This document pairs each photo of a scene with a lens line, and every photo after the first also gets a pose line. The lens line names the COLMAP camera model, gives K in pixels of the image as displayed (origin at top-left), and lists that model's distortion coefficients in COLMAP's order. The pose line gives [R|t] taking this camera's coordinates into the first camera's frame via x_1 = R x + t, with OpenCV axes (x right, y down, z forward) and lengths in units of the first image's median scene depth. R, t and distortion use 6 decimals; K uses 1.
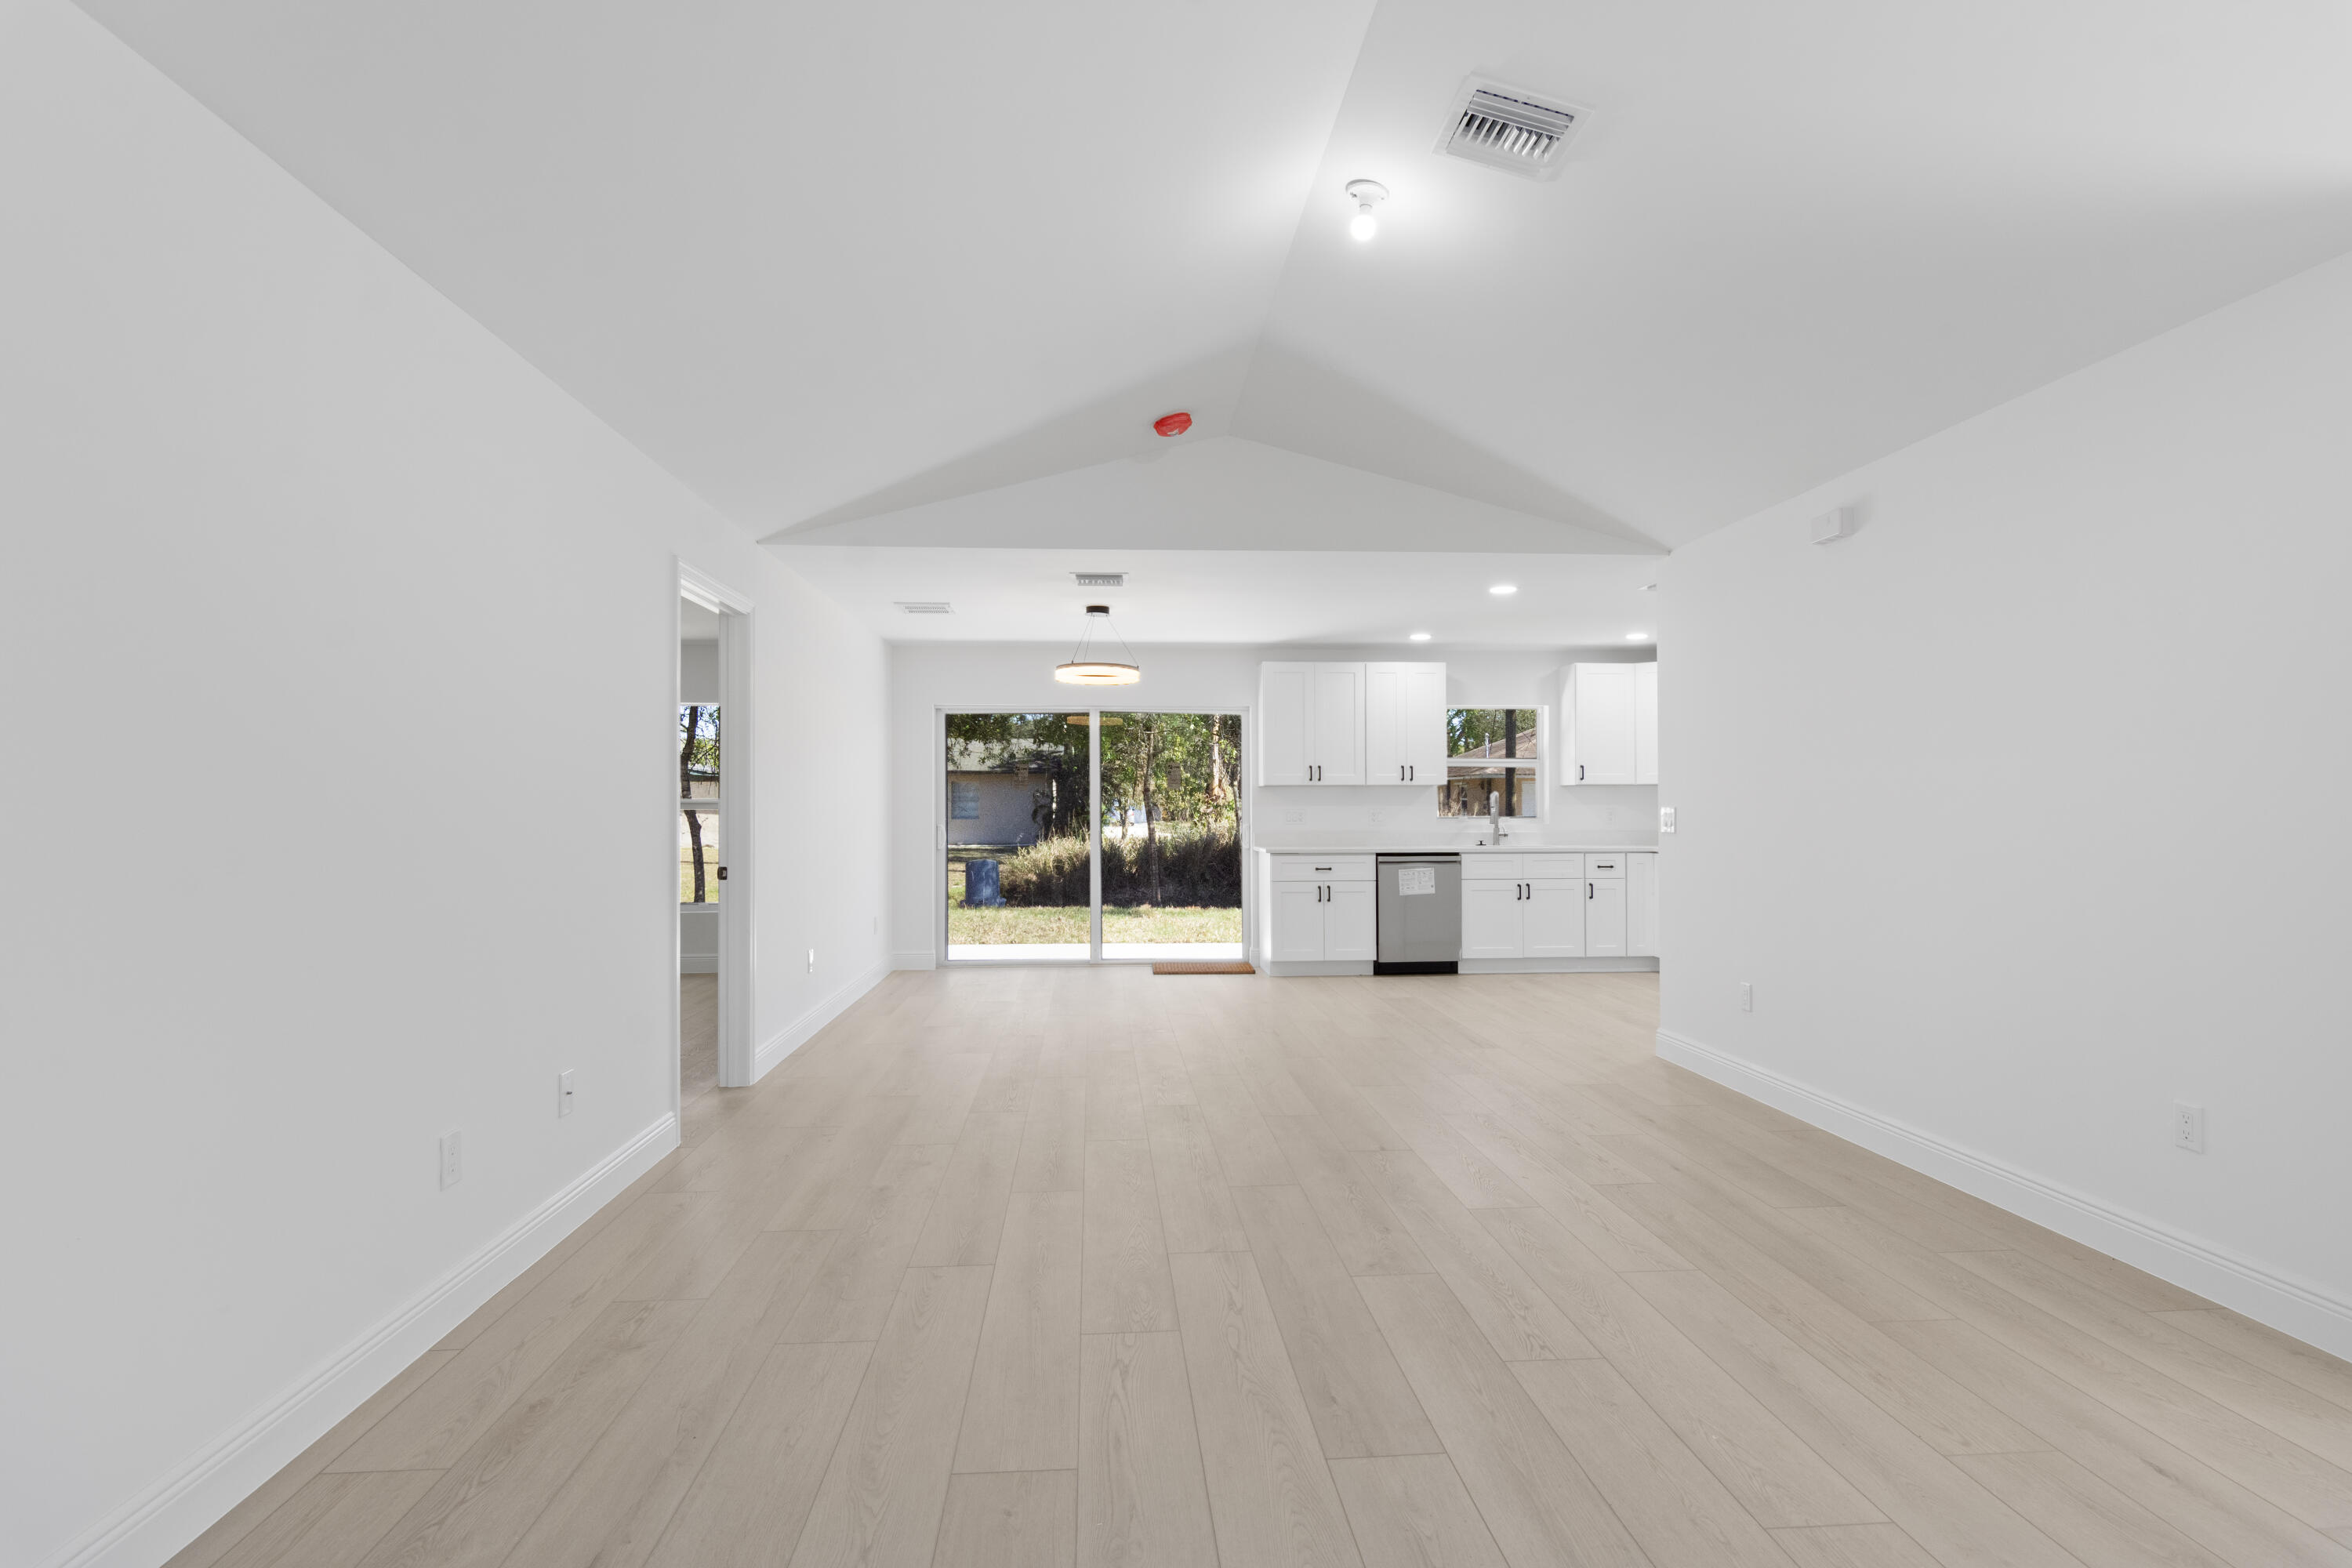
lens RADIAL K [[1144.4, 0, 1175.4], [0, 1144.4, 791.7], [0, 0, 1]] dist [0.002253, 0.001246]
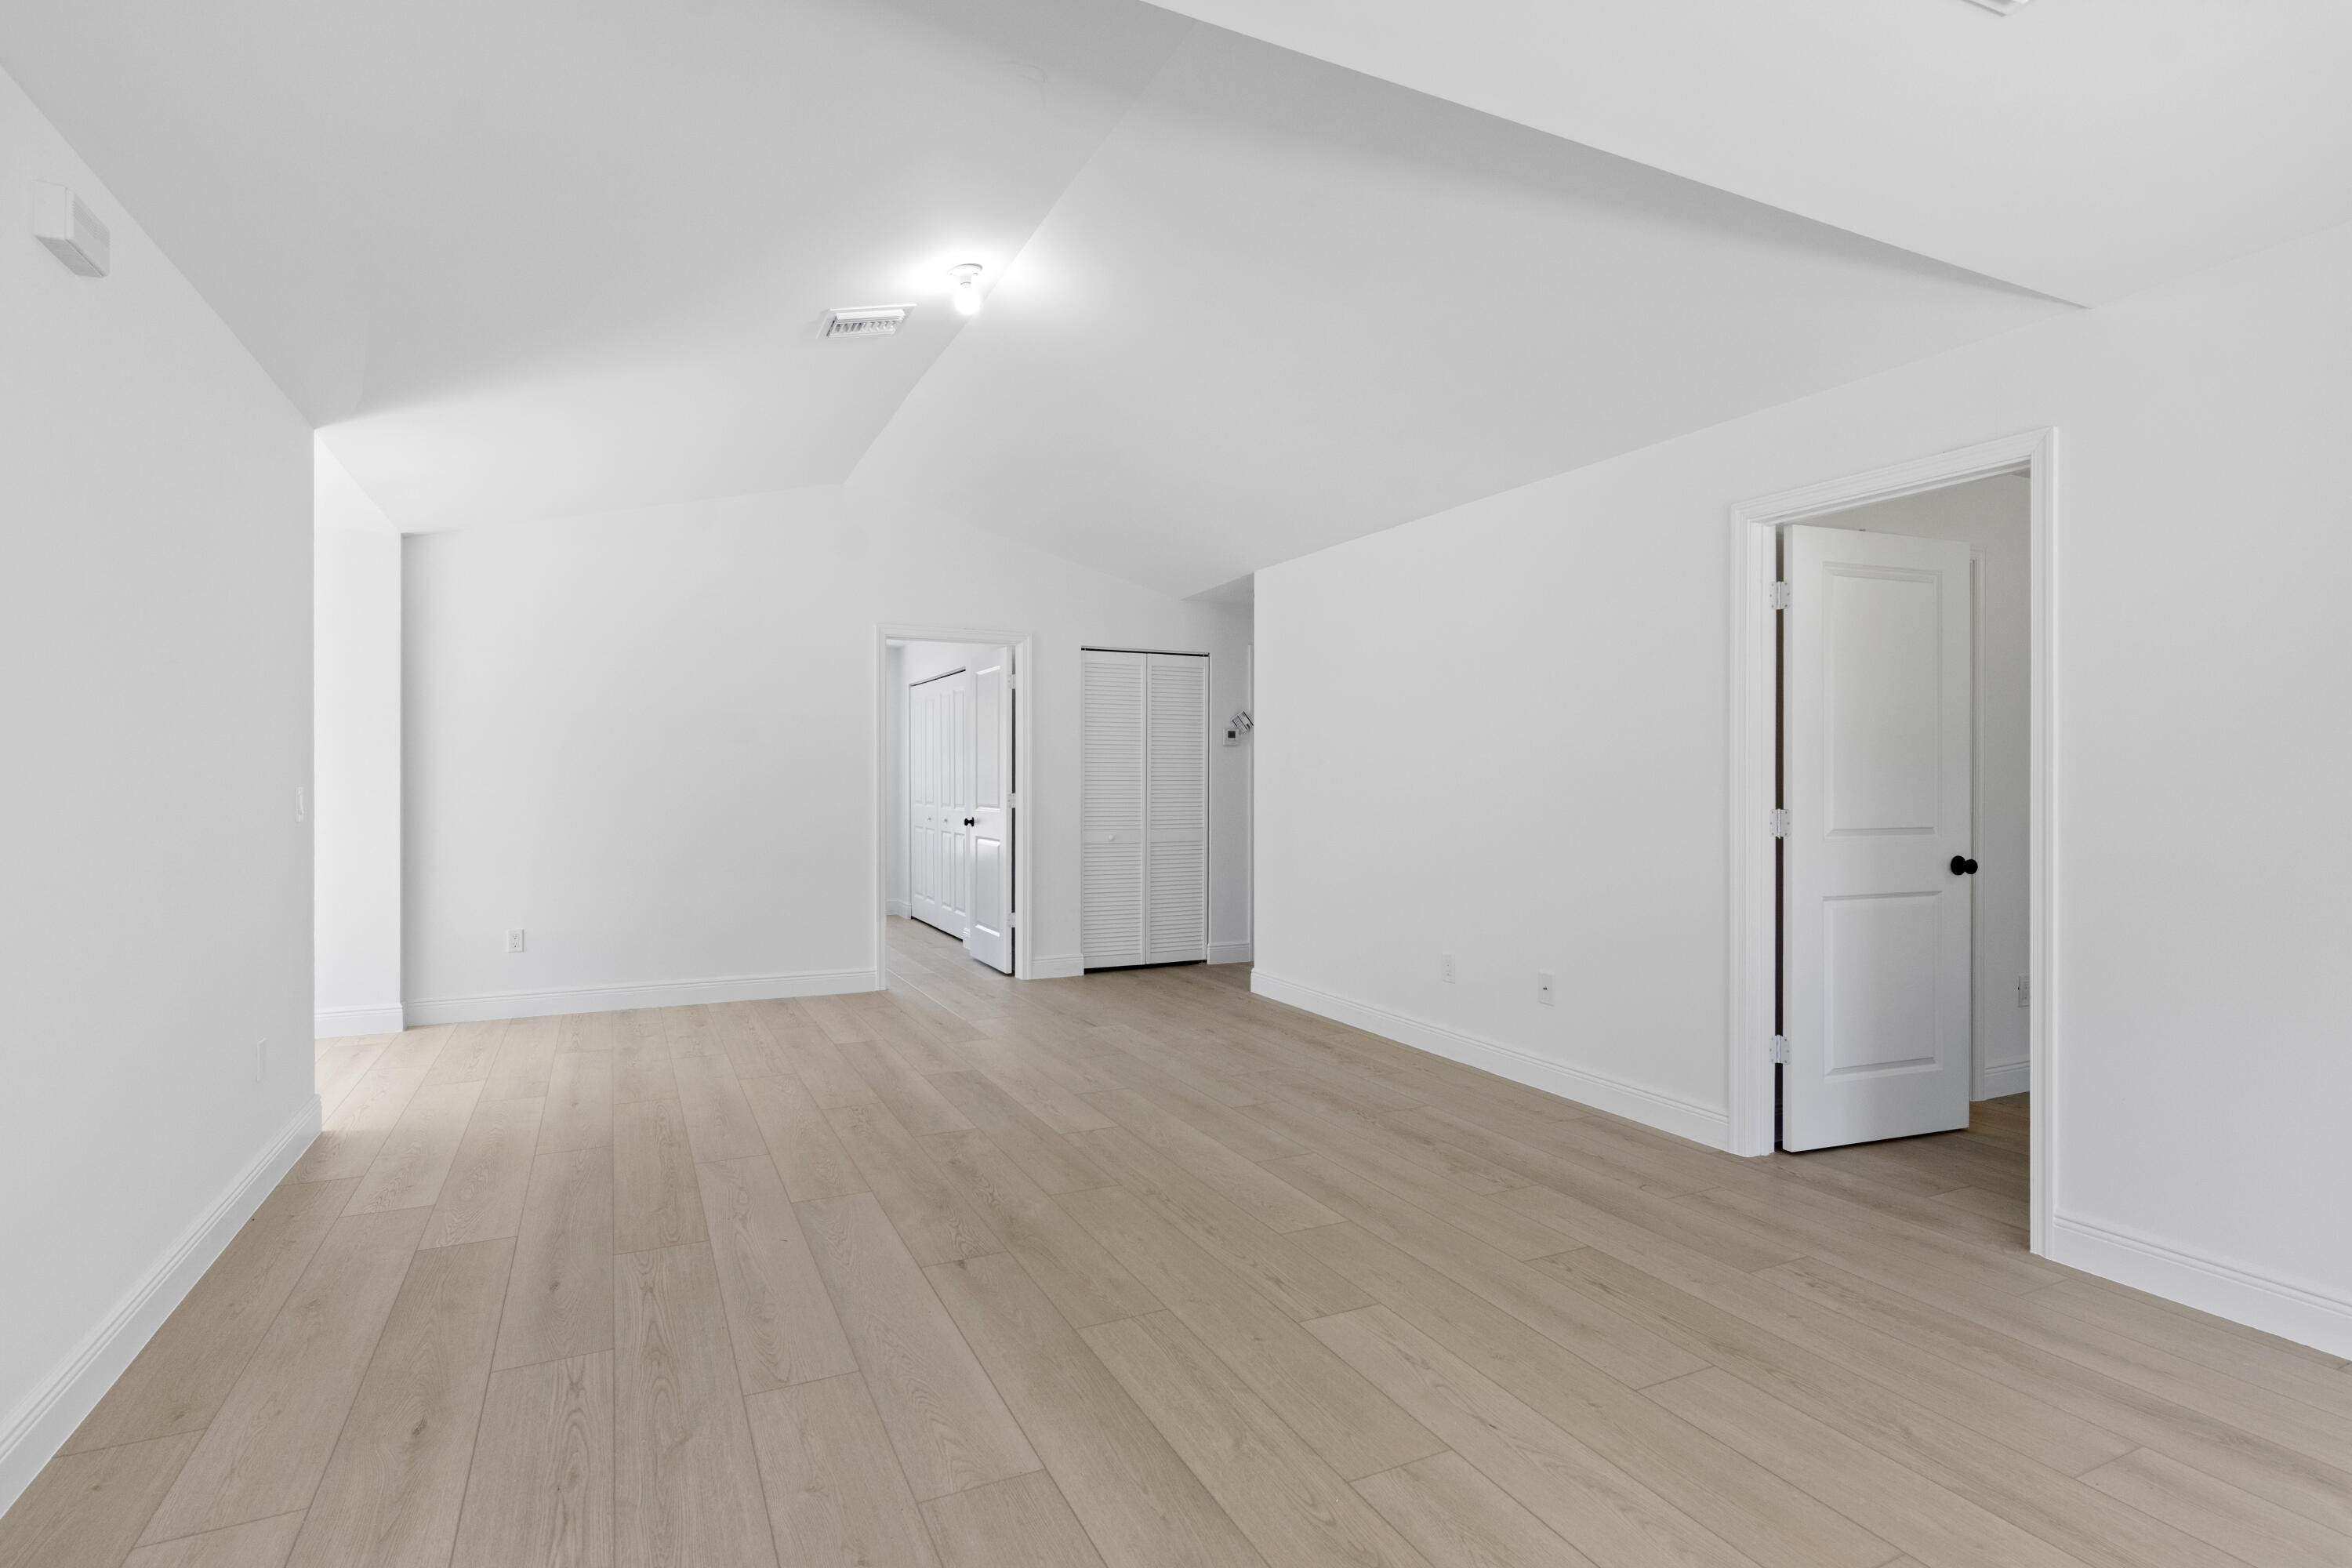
lens RADIAL K [[1158.2, 0, 1166.1], [0, 1158.2, 780.9], [0, 0, 1]] dist [-0.001363, 0.000205]
pose [[-0.931155, 0.001503, -0.364620, 0.159382], [0.005167, 0.999945, -0.009074, 0.009091], [0.364587, -0.010333, -0.931112, 0.843029]]
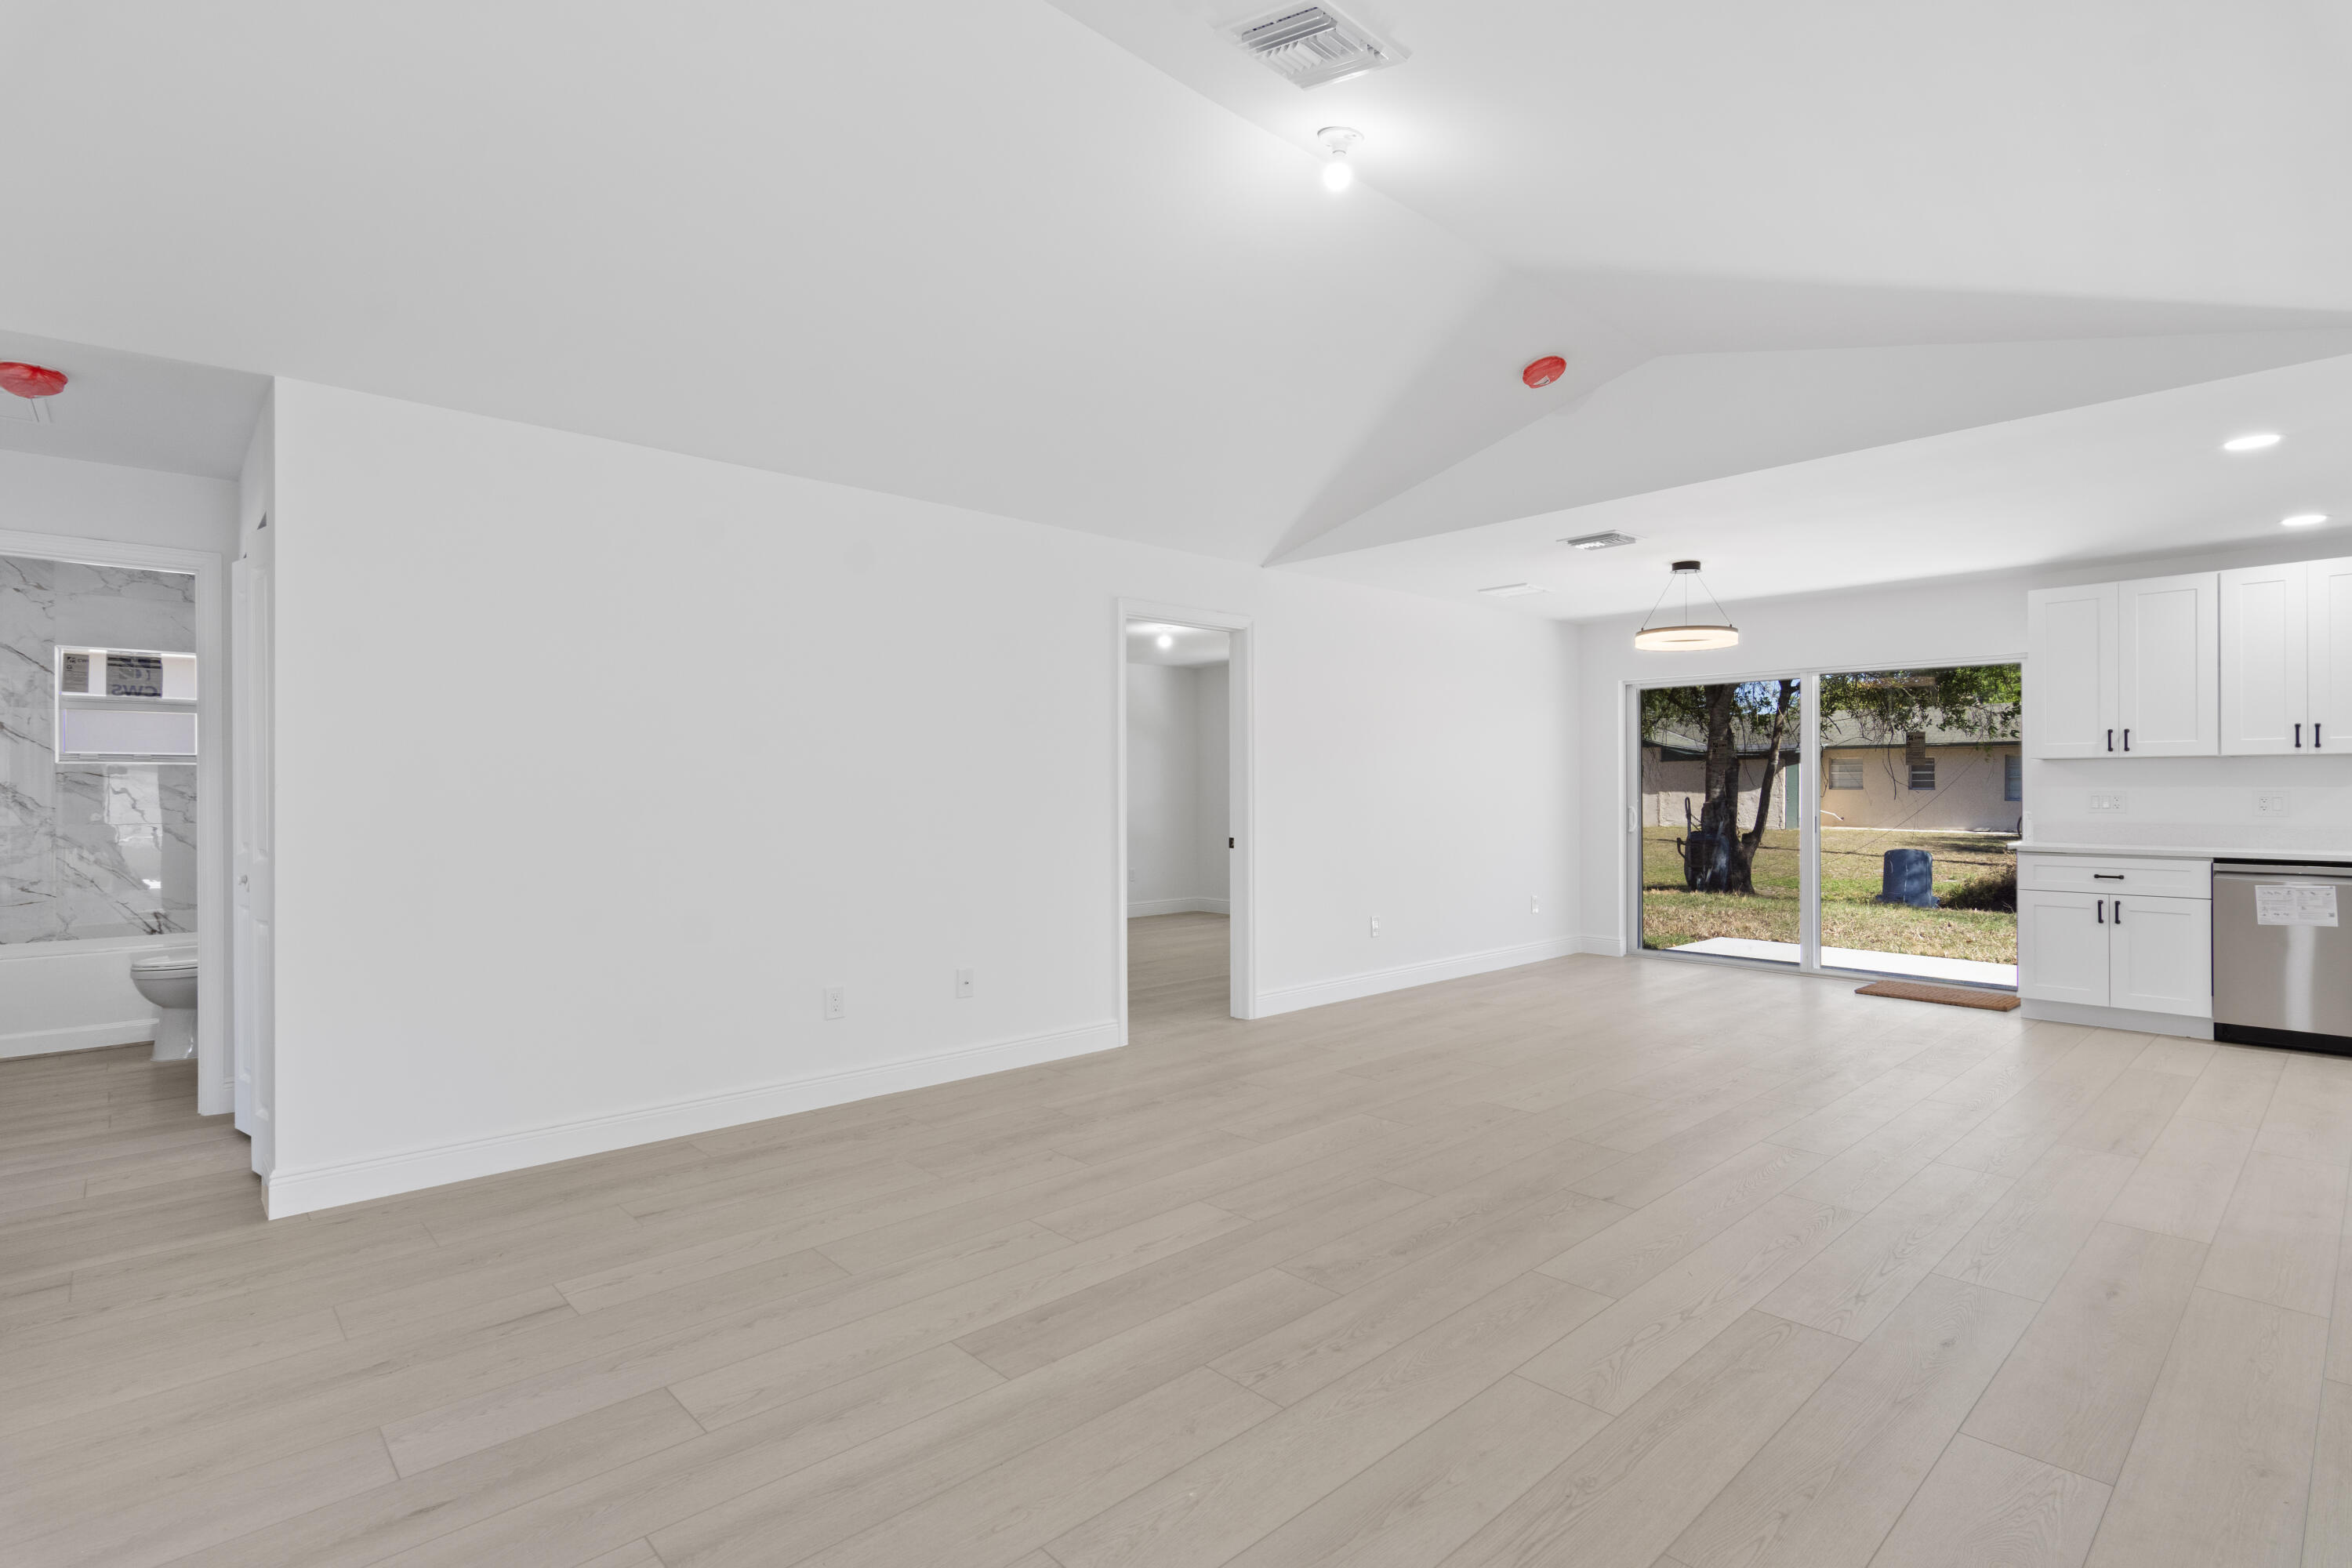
lens RADIAL K [[1130.4, 0, 1176.0], [0, 1130.4, 784.0], [0, 0, 1]] dist [0.001377, 0.001327]
pose [[0.625341, -0.002395, -0.780348, 0.309094], [0.011428, 0.999916, 0.006090, -0.000219], [0.780268, -0.012726, 0.625316, 0.117420]]
